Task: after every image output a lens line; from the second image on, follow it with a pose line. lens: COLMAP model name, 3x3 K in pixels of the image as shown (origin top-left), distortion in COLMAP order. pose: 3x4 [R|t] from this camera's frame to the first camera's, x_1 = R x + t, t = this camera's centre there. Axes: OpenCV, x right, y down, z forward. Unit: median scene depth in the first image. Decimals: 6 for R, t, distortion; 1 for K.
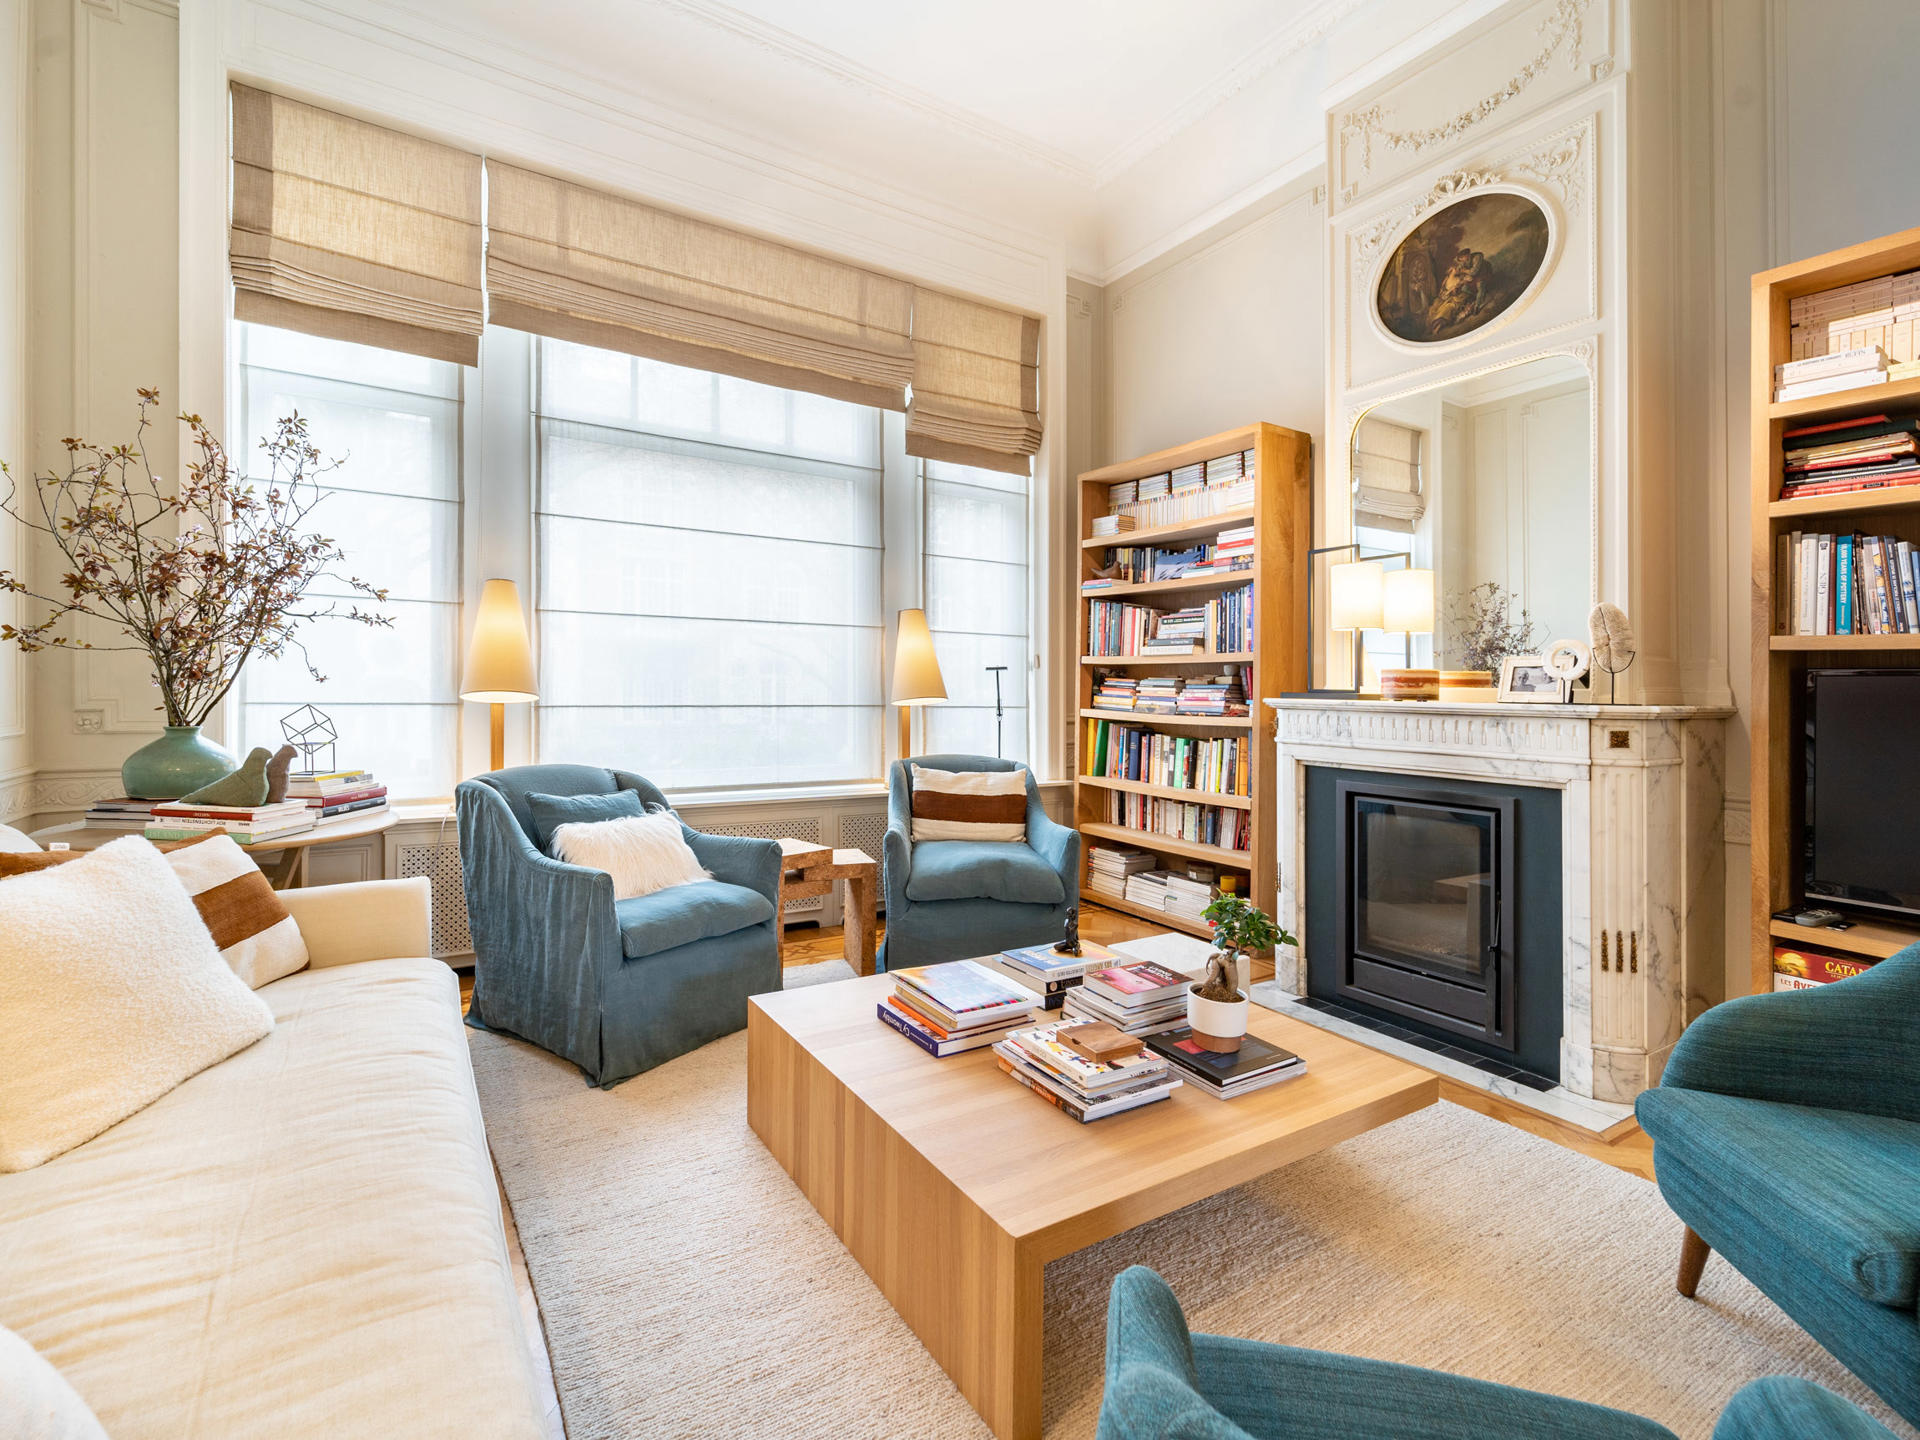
lens RADIAL K [[881.7, 0, 954.0], [0, 881.7, 705.4], [0, 0, 1]] dist [-0.000275, 0.000084]
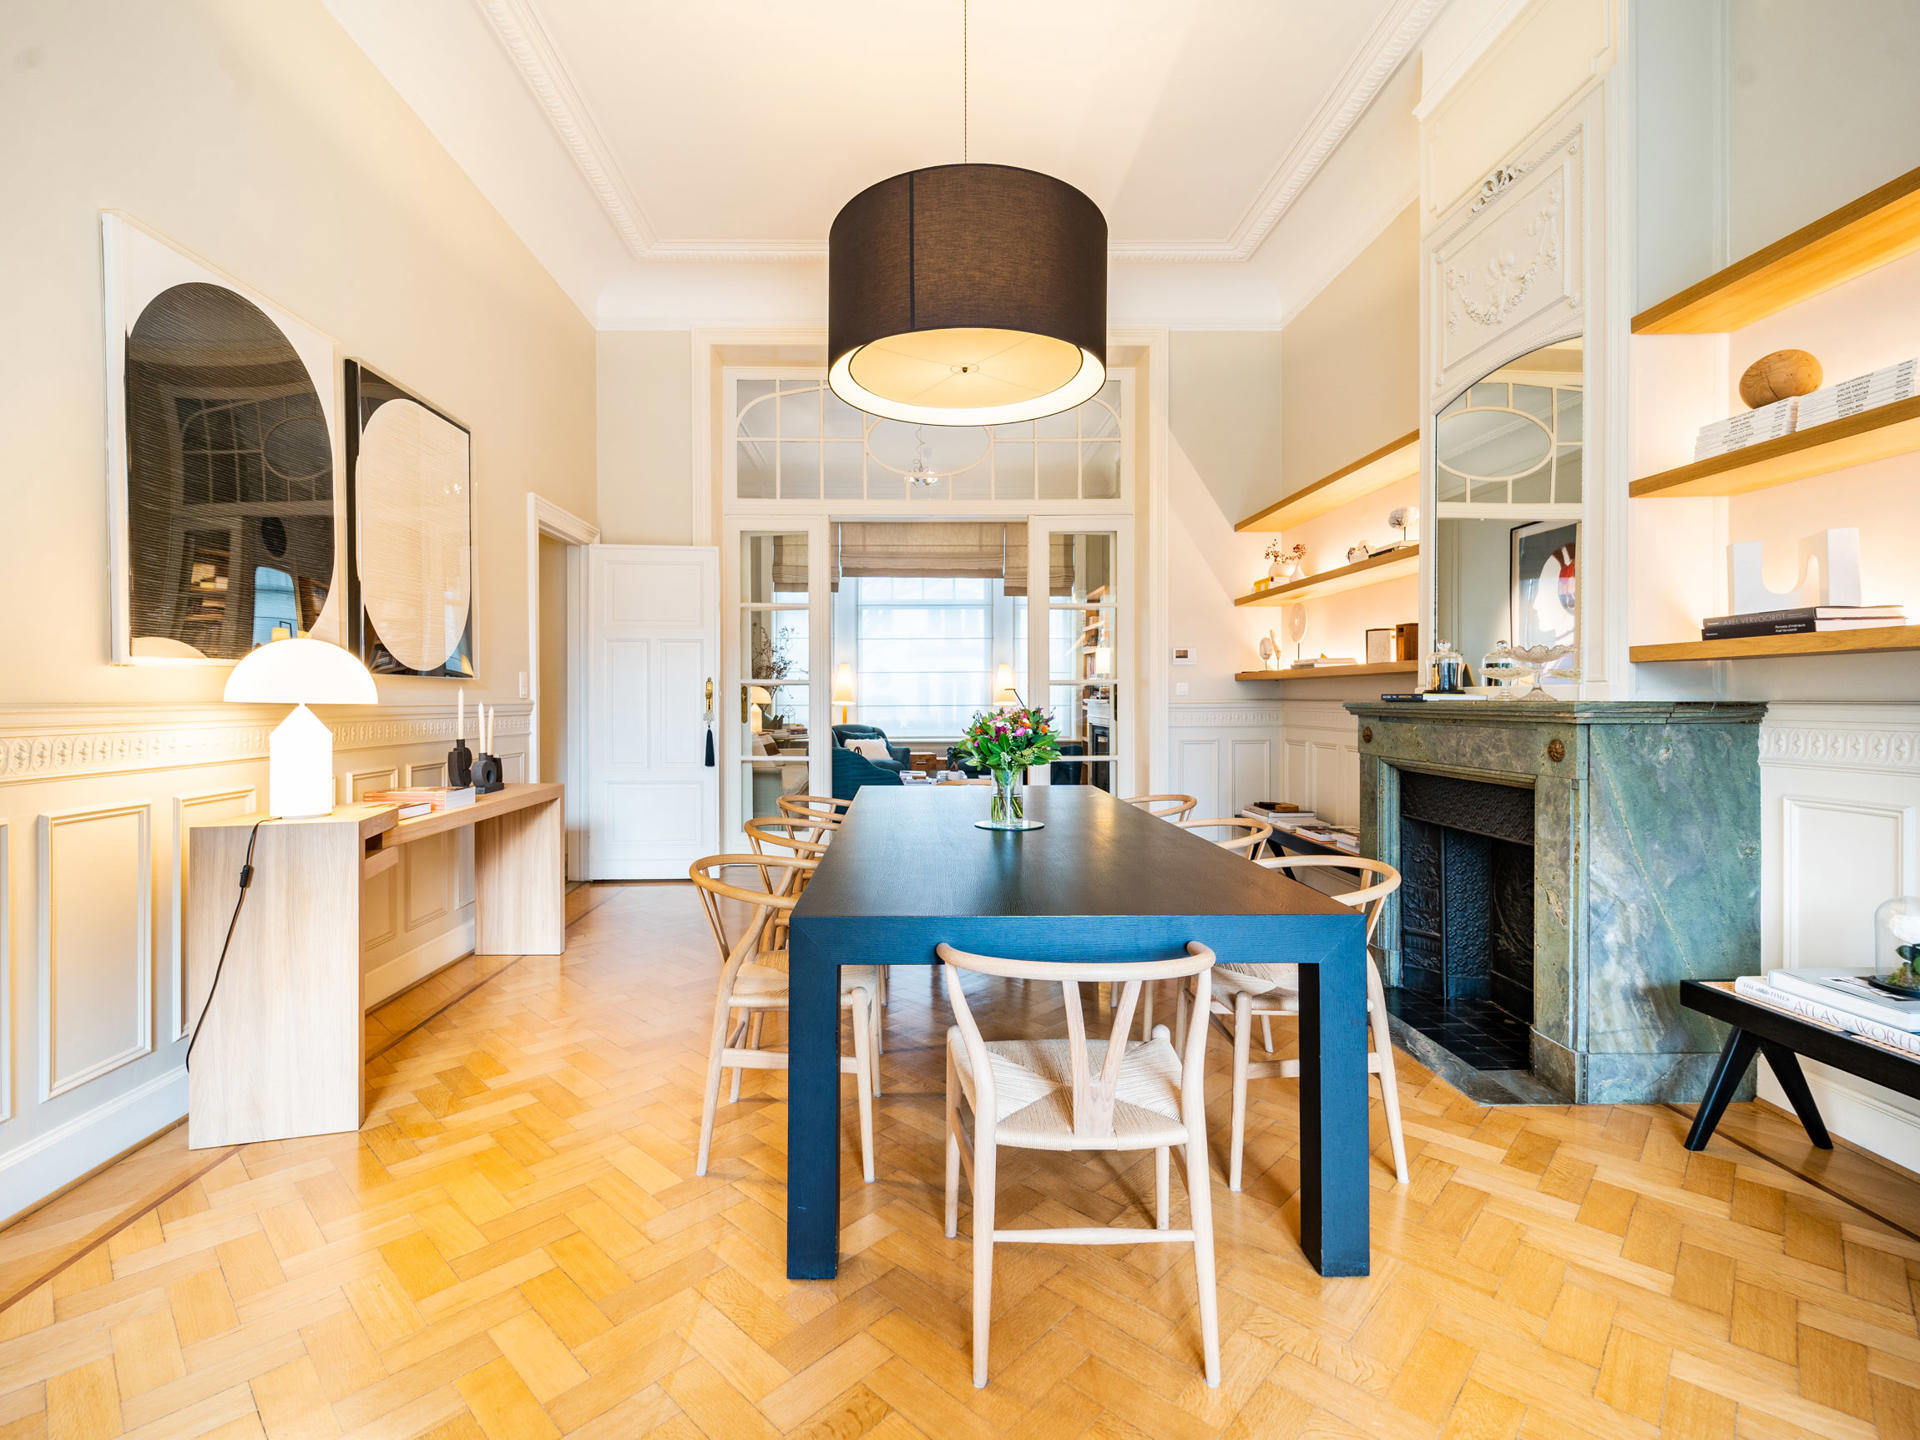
lens RADIAL K [[881.7, 0, 957.8], [0, 881.7, 719.6], [0, 0, 1]] dist [-0.000275, 0.000084]
pose [[0.872853, -0.005128, -0.487956, 1.409334], [0.004105, 0.999987, -0.003167, 0.063653], [0.487966, 0.000761, 0.872862, -1.567641]]
